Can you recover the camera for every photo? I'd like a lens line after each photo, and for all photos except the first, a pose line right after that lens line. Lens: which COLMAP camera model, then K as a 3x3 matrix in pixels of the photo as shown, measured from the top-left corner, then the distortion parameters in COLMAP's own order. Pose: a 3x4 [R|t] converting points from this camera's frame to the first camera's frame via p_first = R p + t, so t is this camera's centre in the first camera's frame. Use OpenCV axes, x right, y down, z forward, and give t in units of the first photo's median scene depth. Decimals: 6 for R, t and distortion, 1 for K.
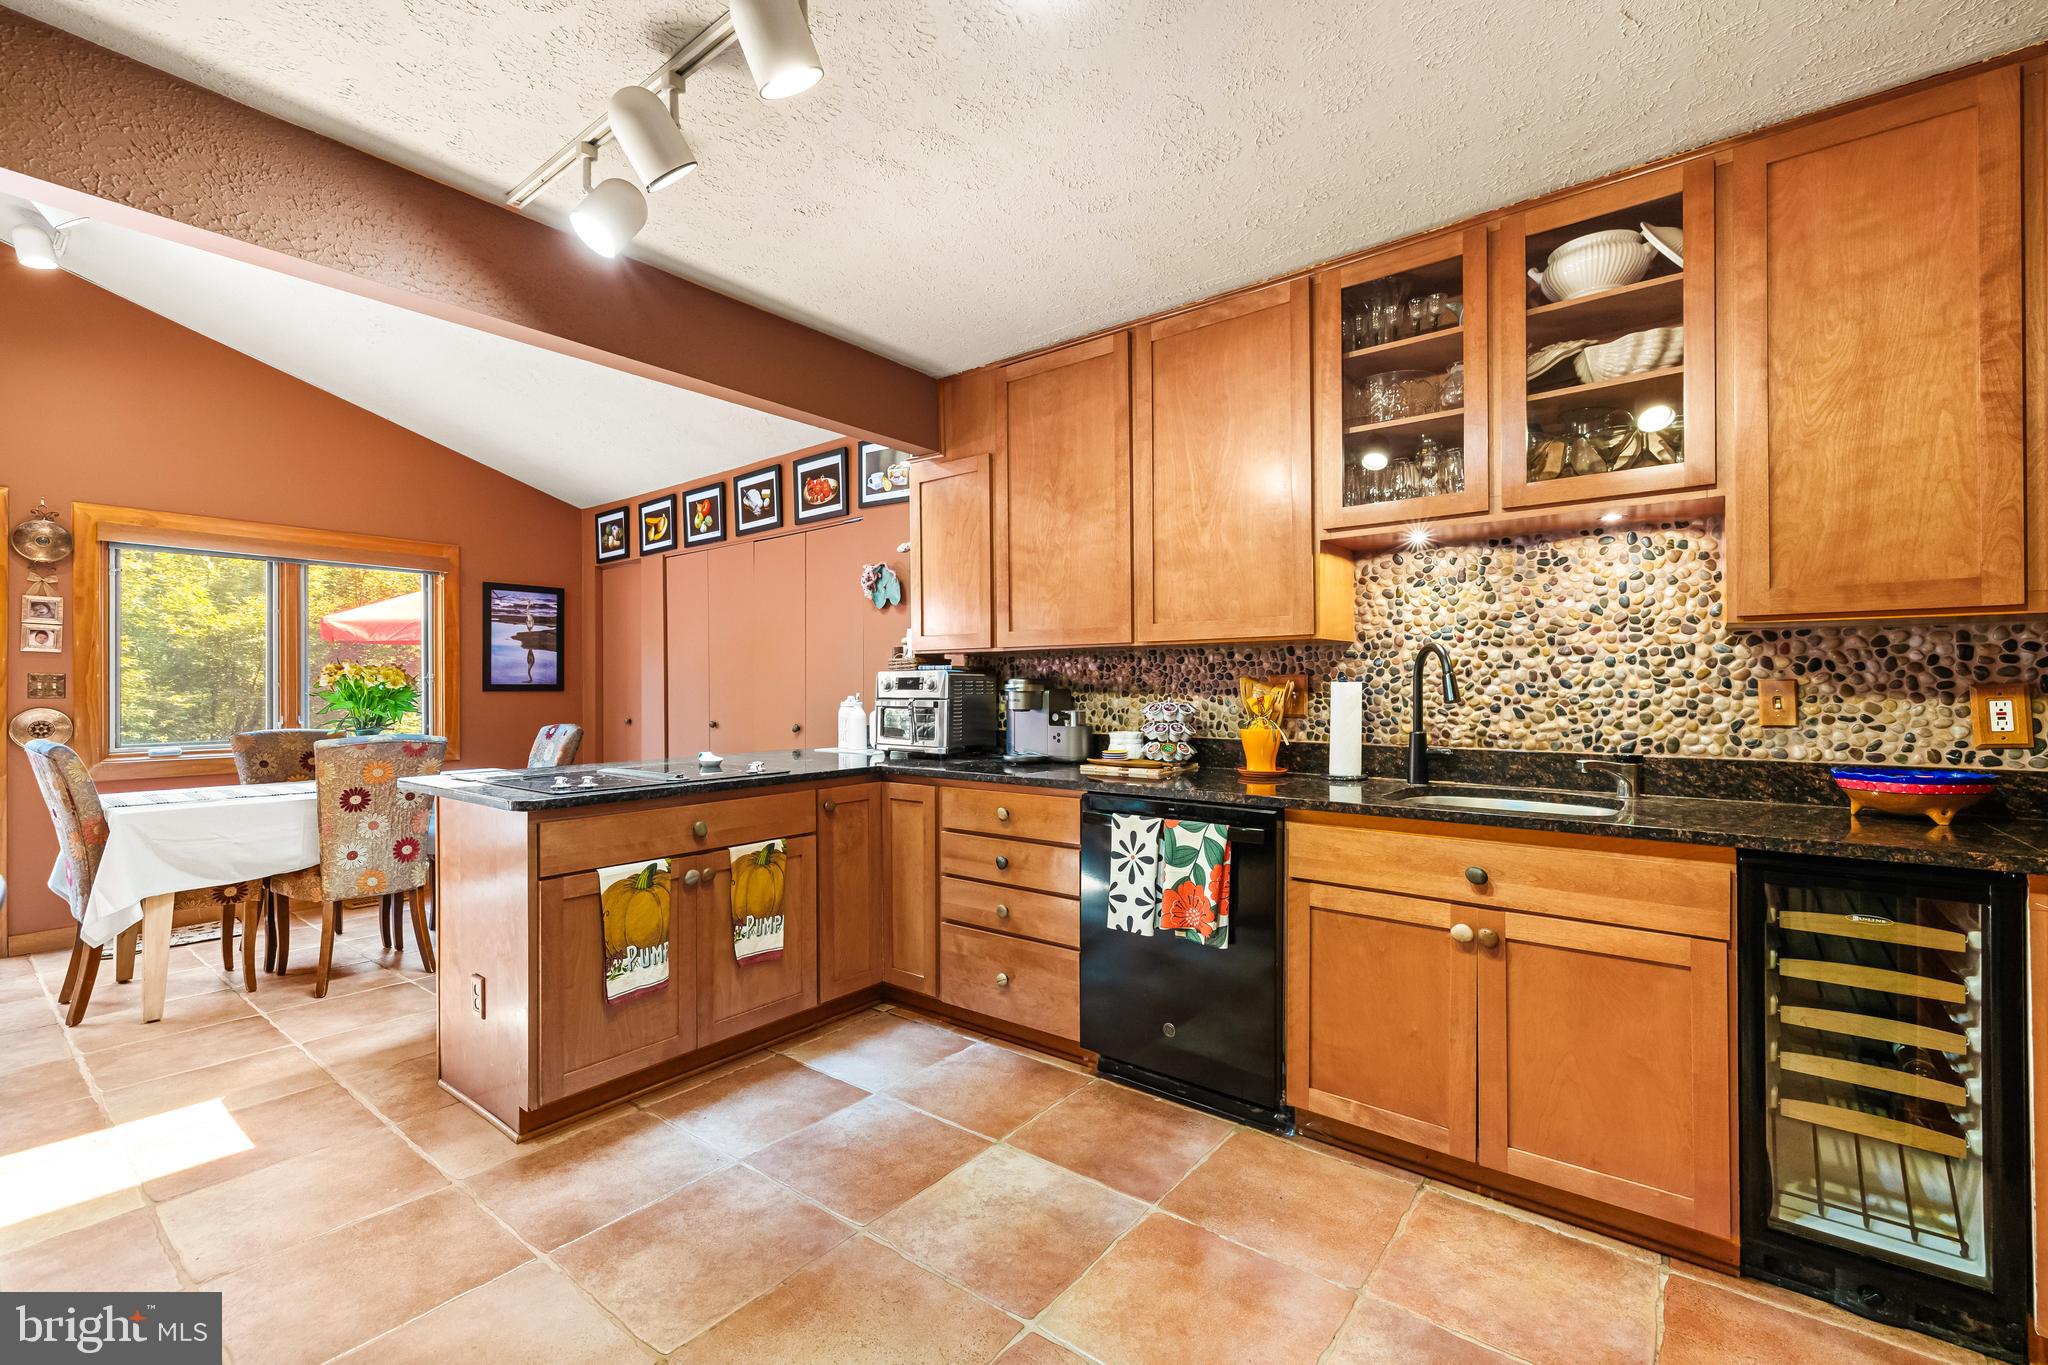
lens RADIAL K [[867.5, 0, 1014.4], [0, 867.5, 686.9], [0, 0, 1]] dist [0.002699, 0.000505]
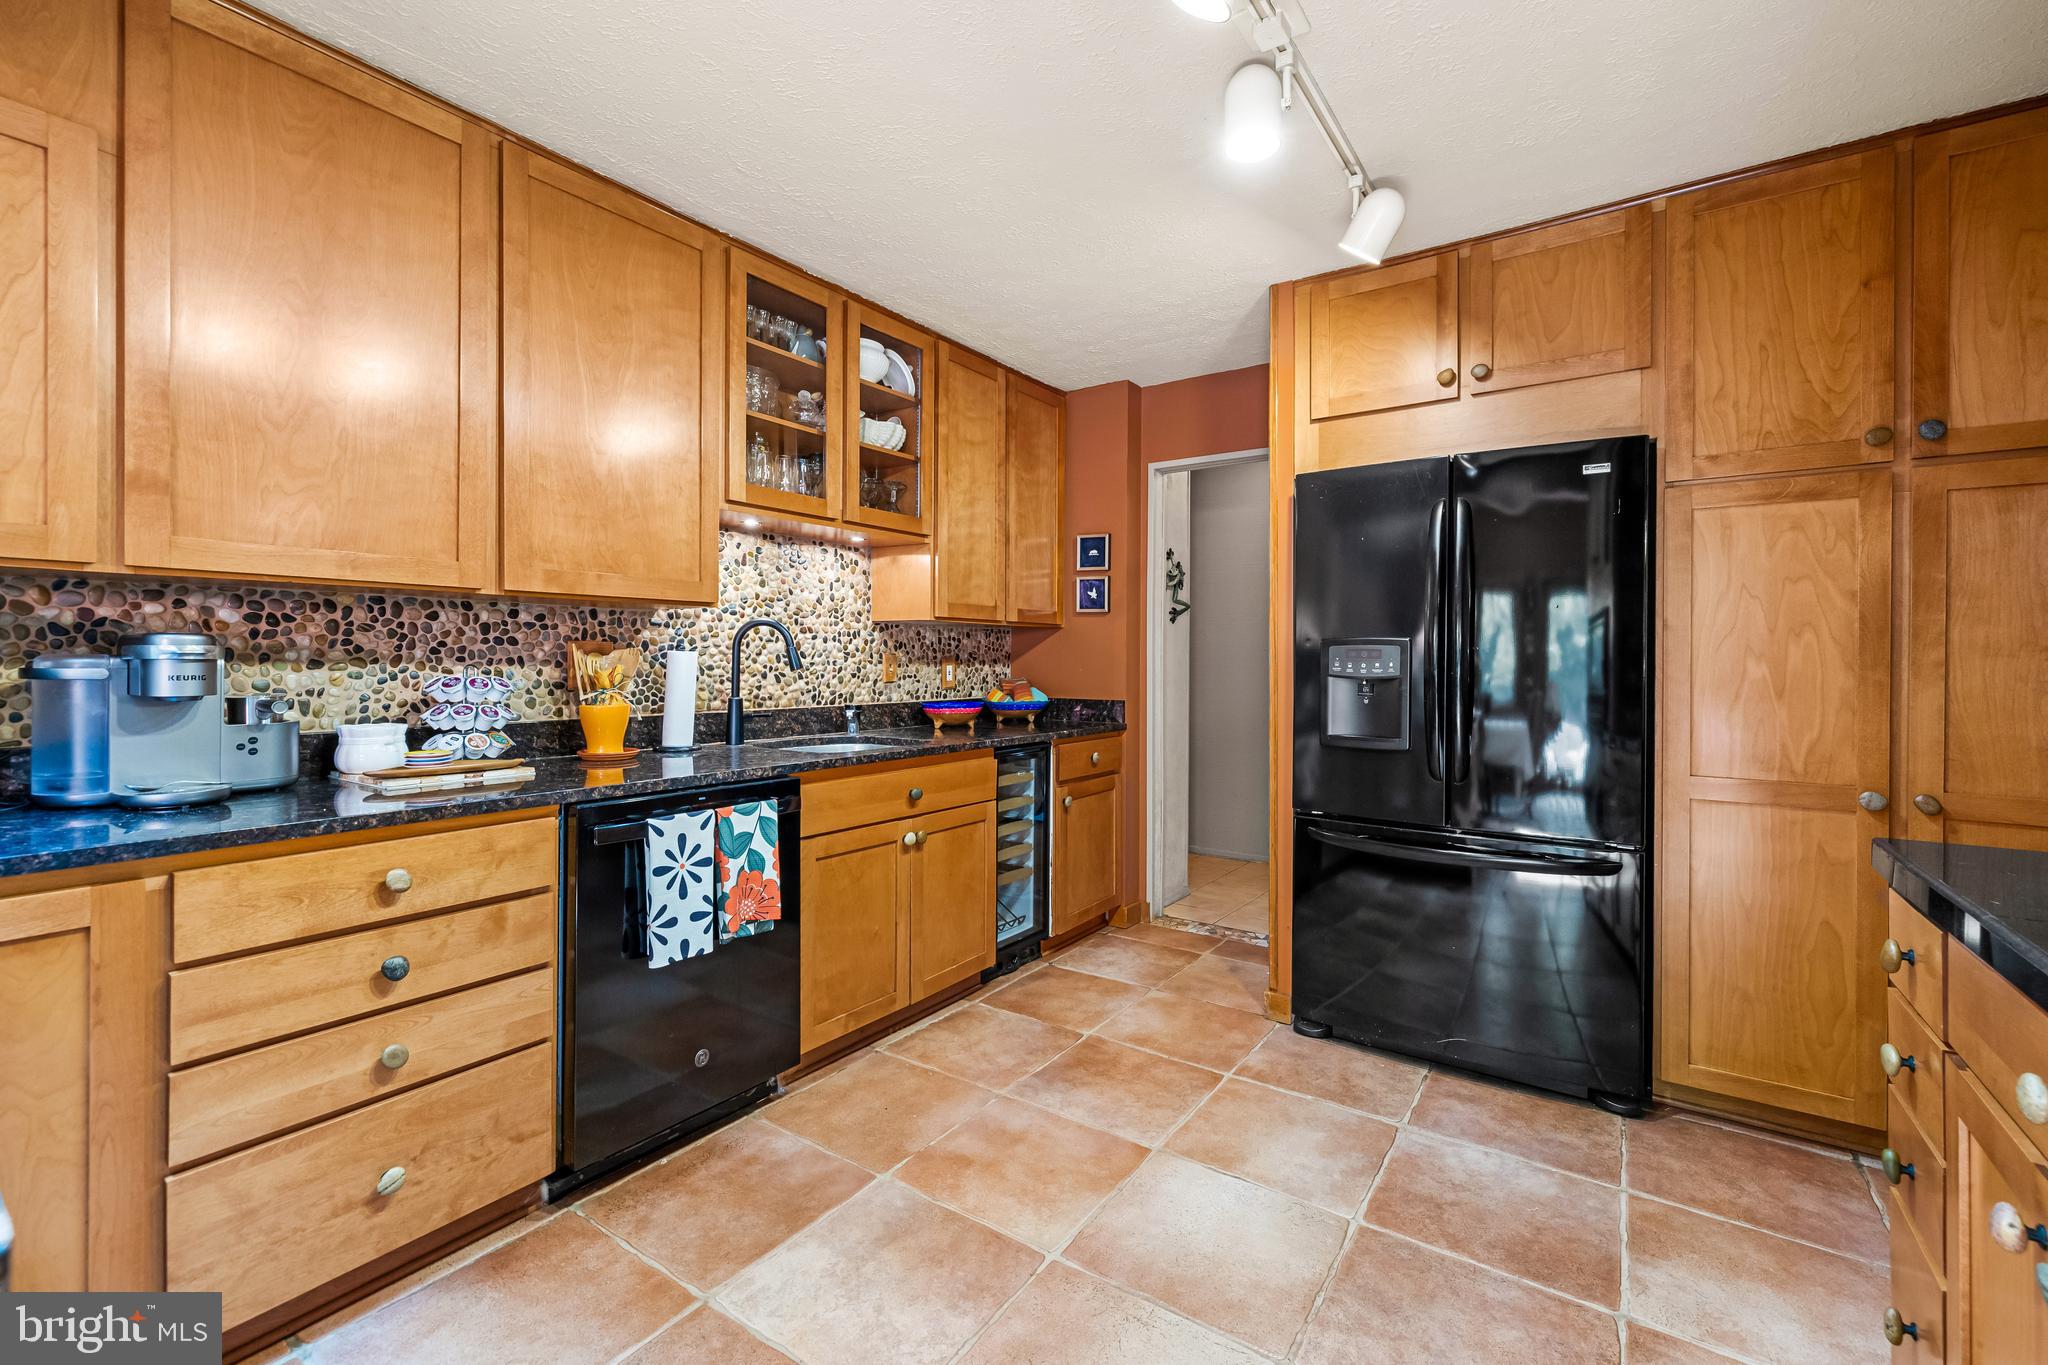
lens RADIAL K [[867.5, 0, 1042.8], [0, 867.5, 665.6], [0, 0, 1]] dist [0.002699, 0.000505]
pose [[-0.070873, -0.003549, 0.997479, -0.666298], [-0.003958, 0.999987, 0.003277, 0.006279], [-0.997478, -0.003715, -0.070886, 0.700463]]
